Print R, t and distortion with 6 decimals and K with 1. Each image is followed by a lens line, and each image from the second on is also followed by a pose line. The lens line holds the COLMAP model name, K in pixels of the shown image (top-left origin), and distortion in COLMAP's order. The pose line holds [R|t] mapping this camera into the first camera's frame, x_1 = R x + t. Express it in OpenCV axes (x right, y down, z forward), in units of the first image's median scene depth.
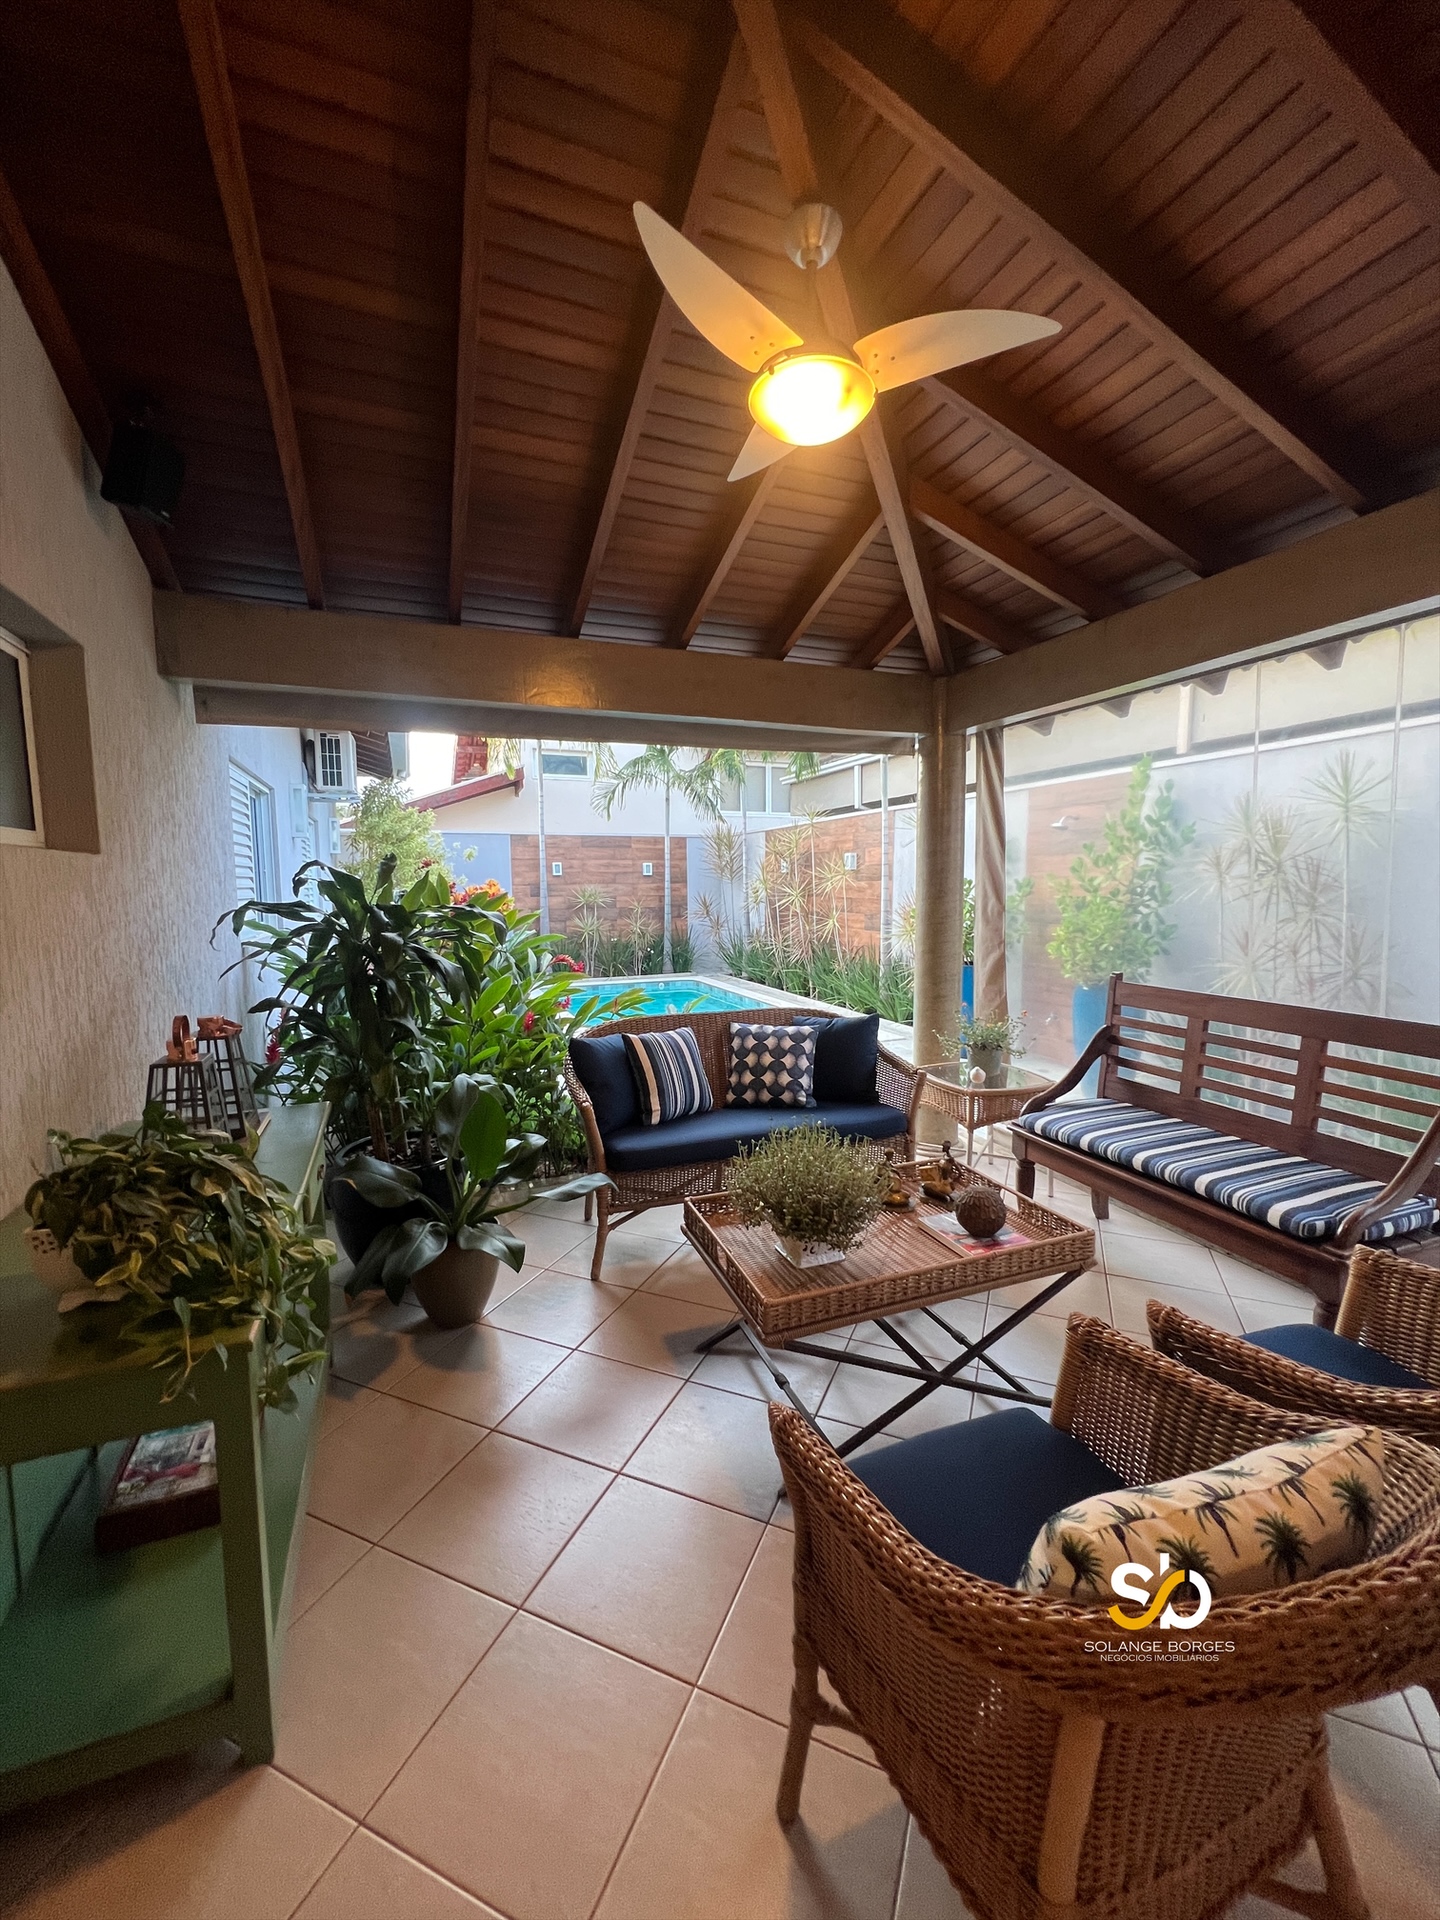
lens RADIAL K [[767.2, 0, 717.2], [0, 767.2, 964.0], [0, 0, 1]] dist [0.000041, 0.000118]
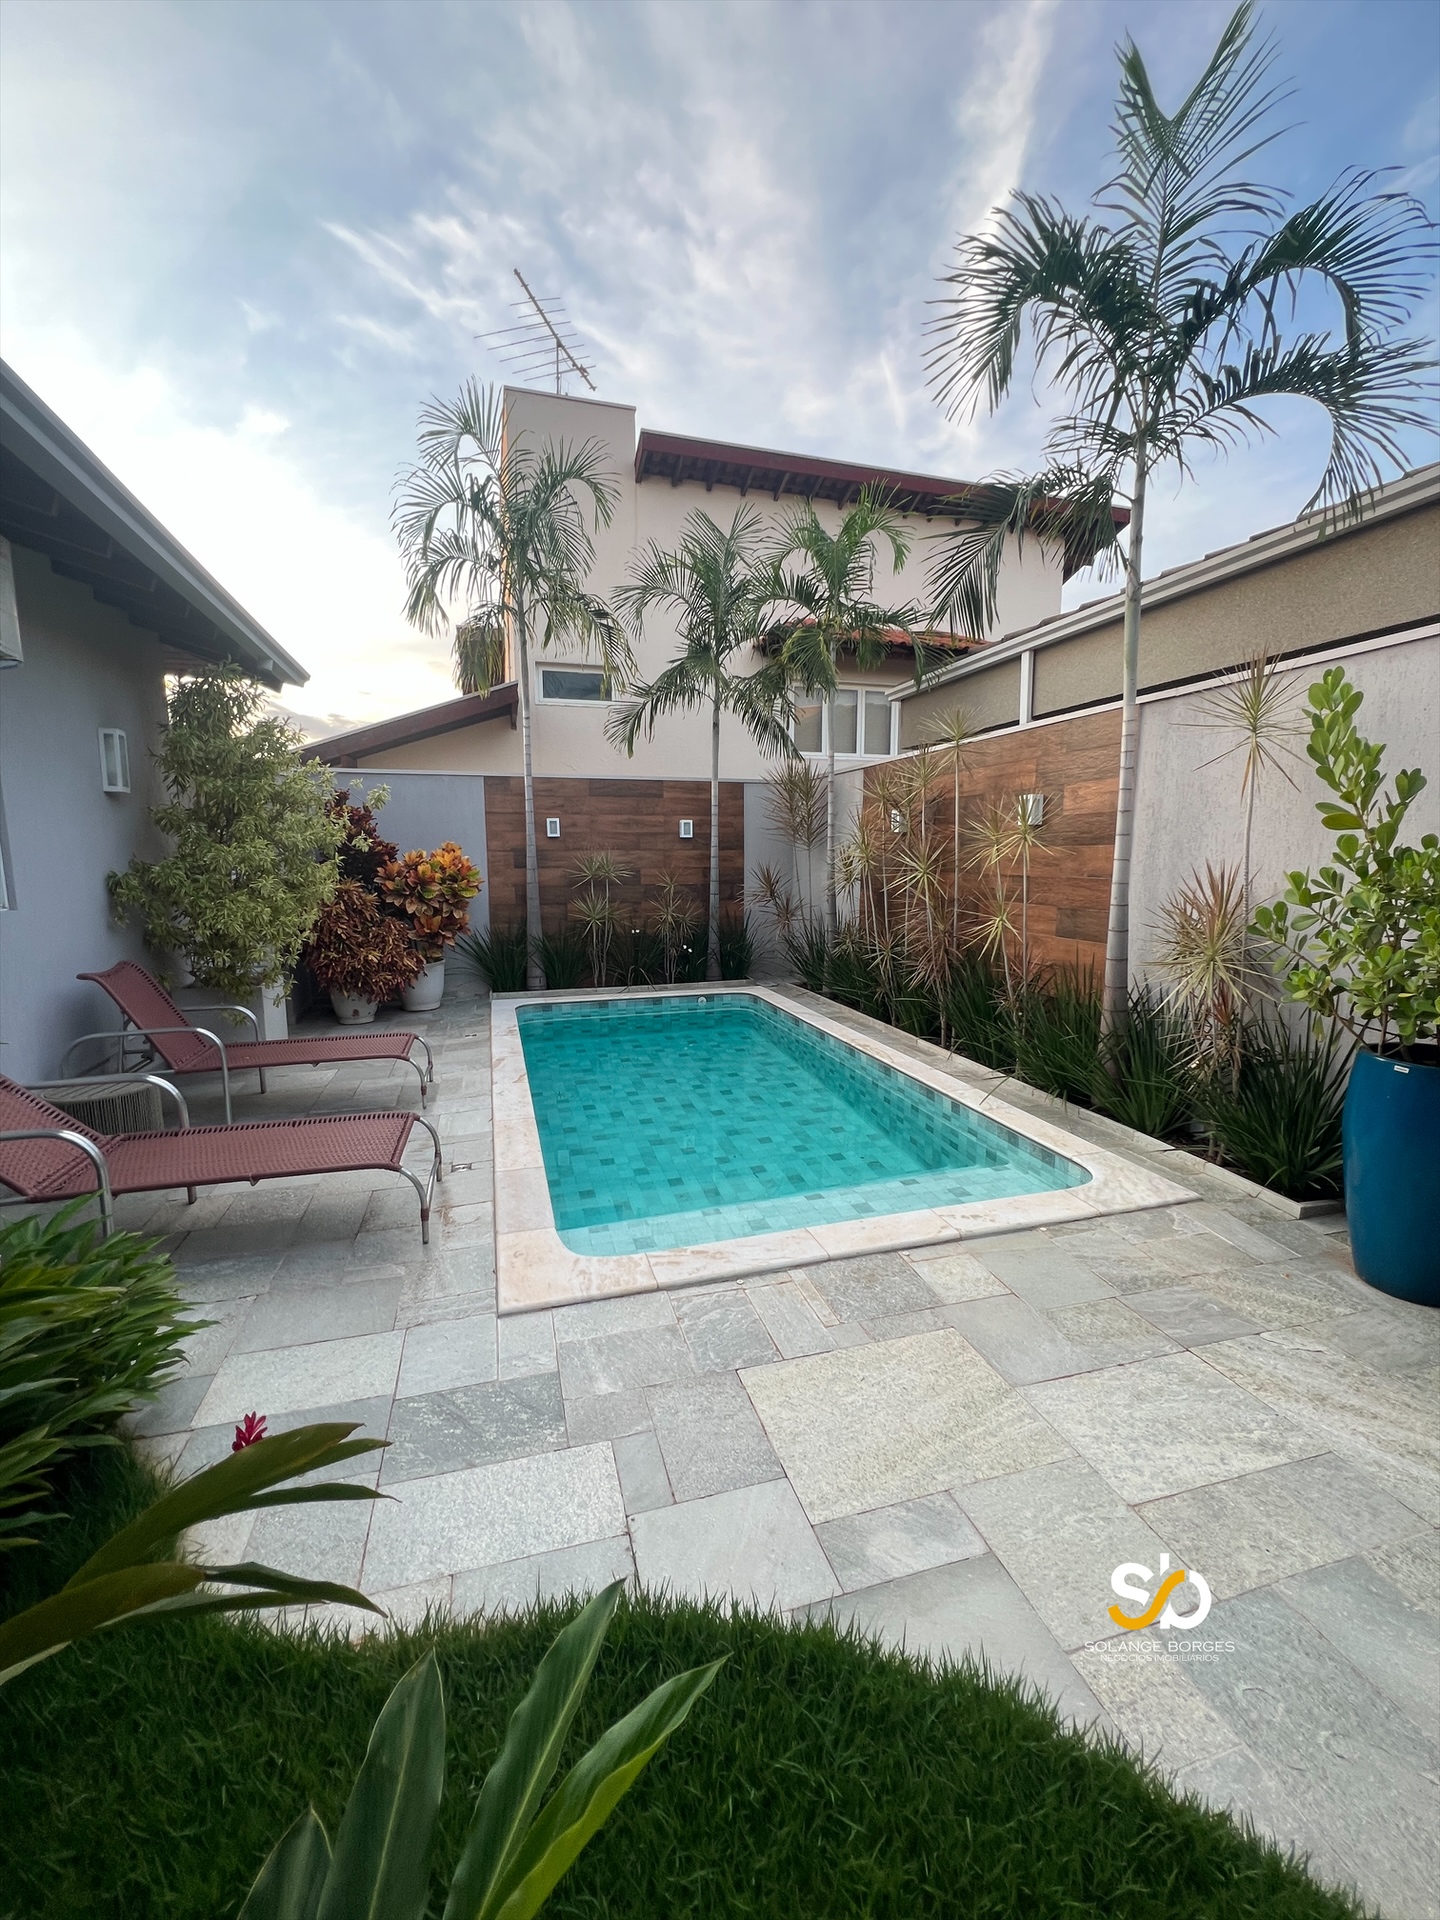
lens RADIAL K [[767.2, 0, 722.3], [0, 767.2, 959.0], [0, 0, 1]] dist [0.000041, 0.000118]
pose [[0.996333, 0.017260, -0.083805, 0.001182], [-0.014358, 0.999280, 0.035112, -0.032872], [0.084351, -0.033780, 0.995863, 0.325258]]
